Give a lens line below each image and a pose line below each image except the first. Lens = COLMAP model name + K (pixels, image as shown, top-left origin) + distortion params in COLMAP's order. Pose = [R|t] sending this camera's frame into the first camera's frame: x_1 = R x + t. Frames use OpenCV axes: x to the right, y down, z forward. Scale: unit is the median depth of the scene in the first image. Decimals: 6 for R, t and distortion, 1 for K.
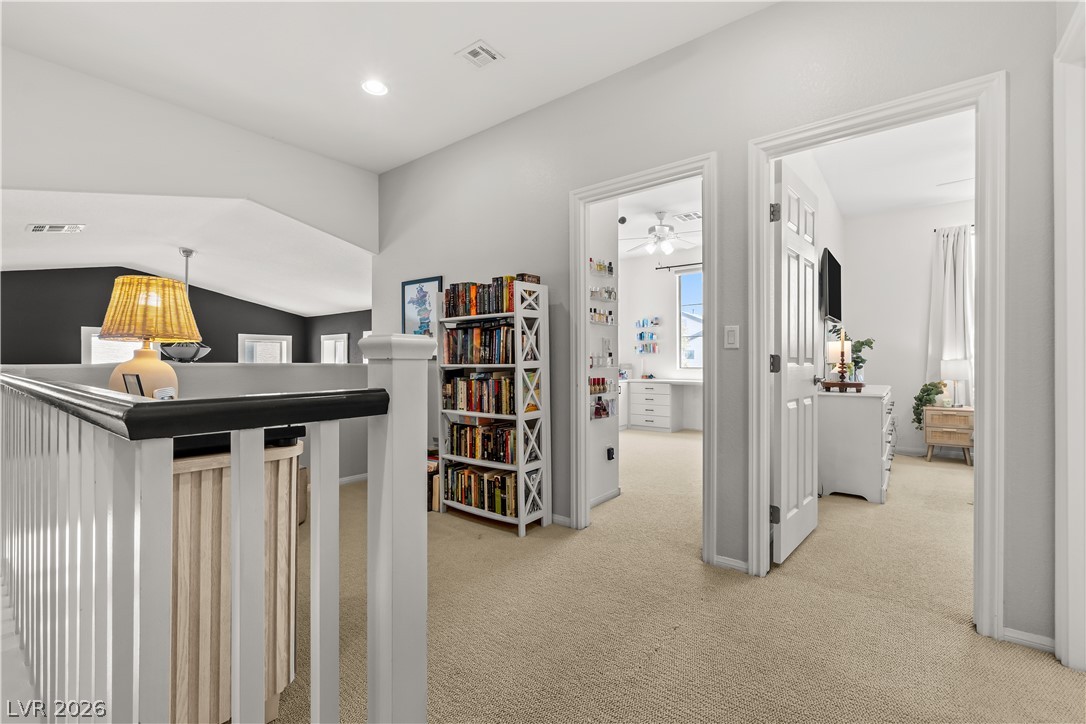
lens RADIAL K [[478.5, 0, 537.7], [0, 478.5, 358.0], [0, 0, 1]] dist [-0.003103, -0.000346]
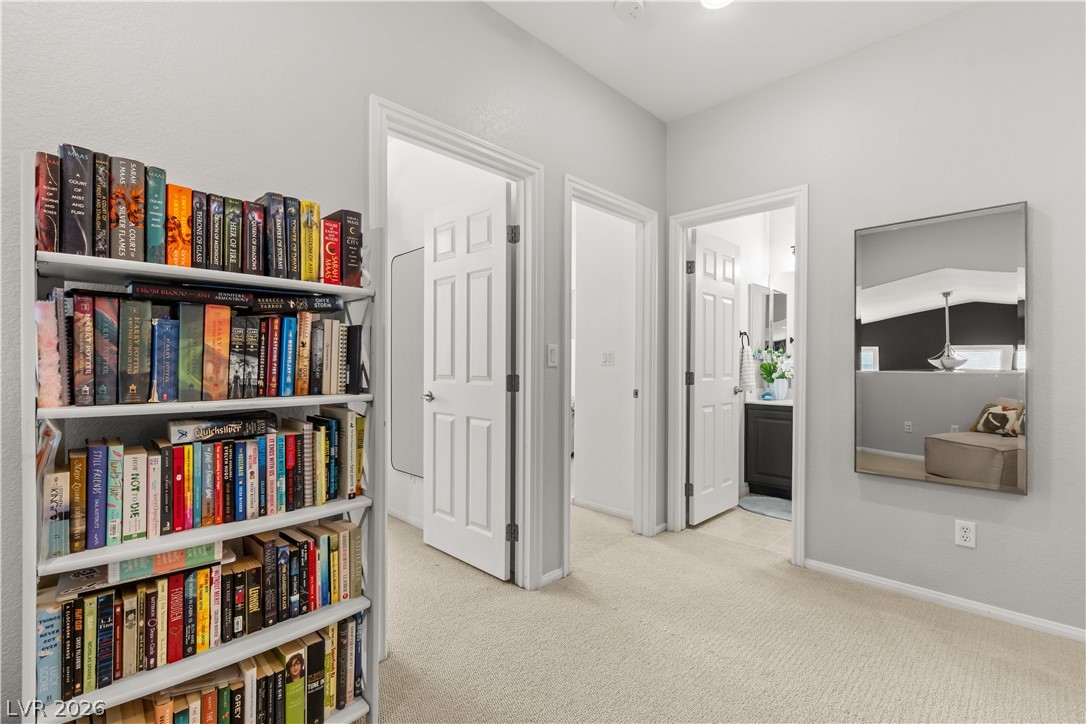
lens RADIAL K [[478.5, 0, 543.0], [0, 478.5, 364.4], [0, 0, 1]] dist [-0.003103, -0.000346]
pose [[0.106812, 0.002441, 0.994276, -0.486624], [-0.012232, 0.999925, -0.001141, -0.018449], [-0.994204, -0.012040, 0.106833, 0.717294]]
